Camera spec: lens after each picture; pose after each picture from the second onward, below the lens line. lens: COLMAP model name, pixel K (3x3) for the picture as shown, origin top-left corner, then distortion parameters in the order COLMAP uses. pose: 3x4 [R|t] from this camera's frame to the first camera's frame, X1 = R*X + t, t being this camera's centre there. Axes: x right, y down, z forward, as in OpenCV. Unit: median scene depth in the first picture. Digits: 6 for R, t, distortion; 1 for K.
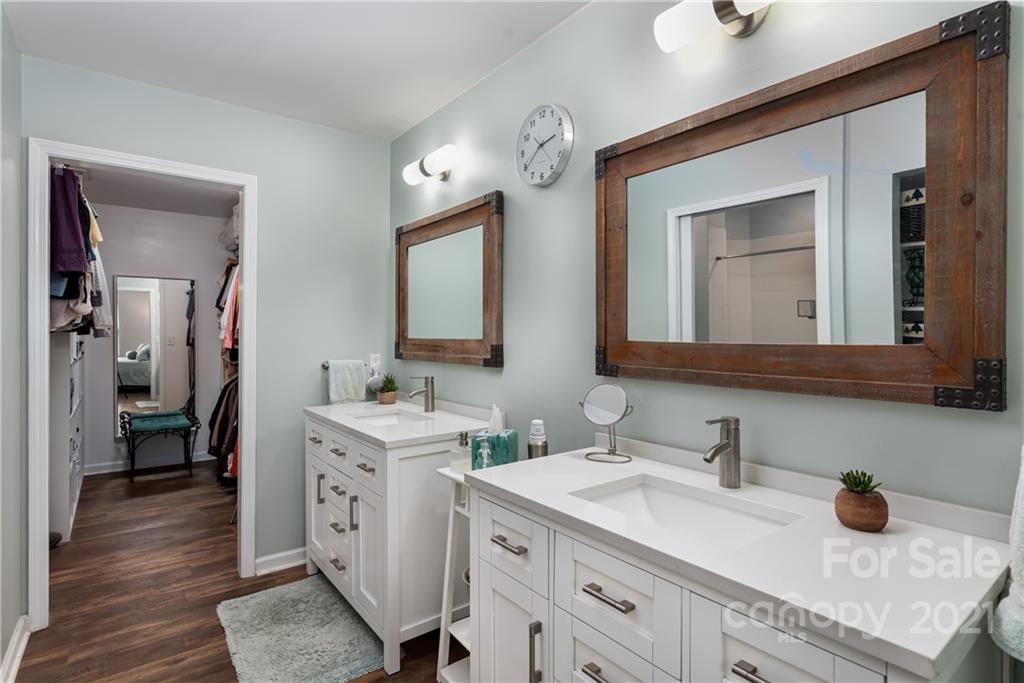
lens RADIAL K [[521.2, 0, 510.3], [0, 521.2, 335.6], [0, 0, 1]] dist [0.001264, -0.000099]
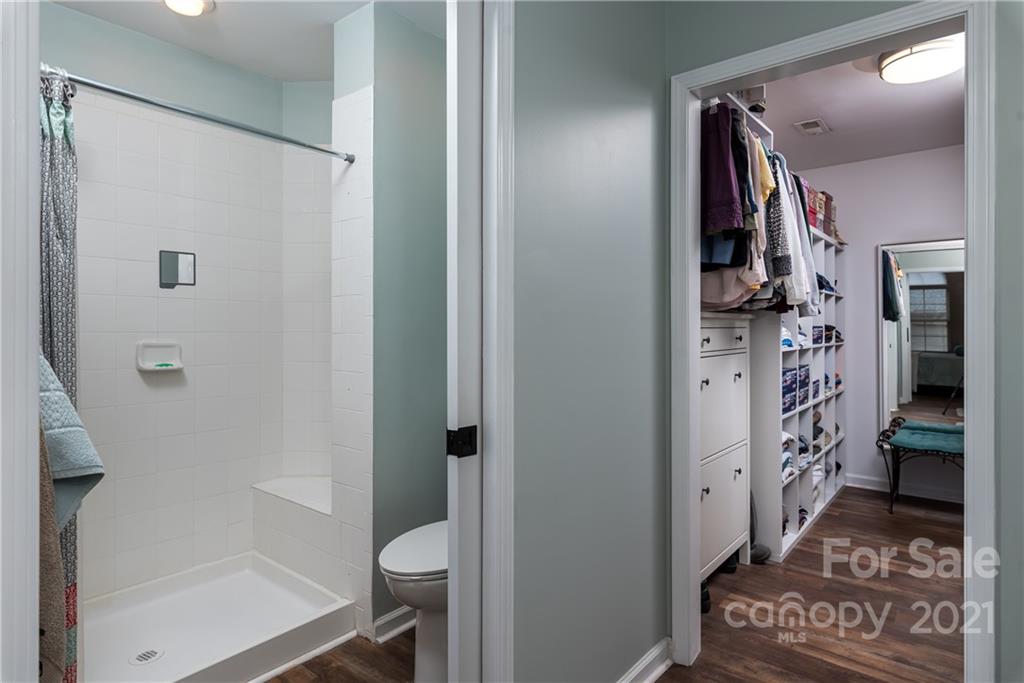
lens RADIAL K [[564.4, 0, 507.5], [0, 564.4, 324.9], [0, 0, 1]] dist [-0.003227, -0.000653]
pose [[0.214041, -0.003784, -0.976817, -0.150580], [-0.002072, 0.999988, -0.004327, 0.050349], [0.976822, 0.002950, 0.214031, 0.976665]]
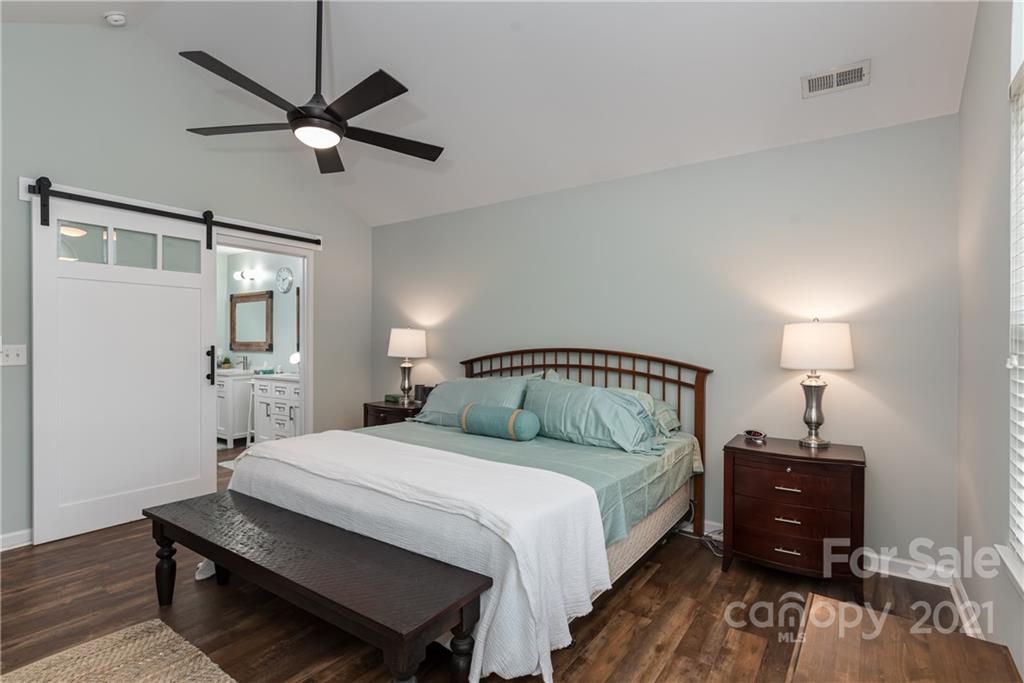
lens RADIAL K [[513.4, 0, 509.5], [0, 513.4, 346.2], [0, 0, 1]] dist [0.000684, 0.000630]
pose [[0.955774, 0.001418, 0.294098, 0.323059], [-0.001100, 0.999999, -0.001246, 0.028266], [-0.294099, 0.000867, 0.955774, -1.683777]]
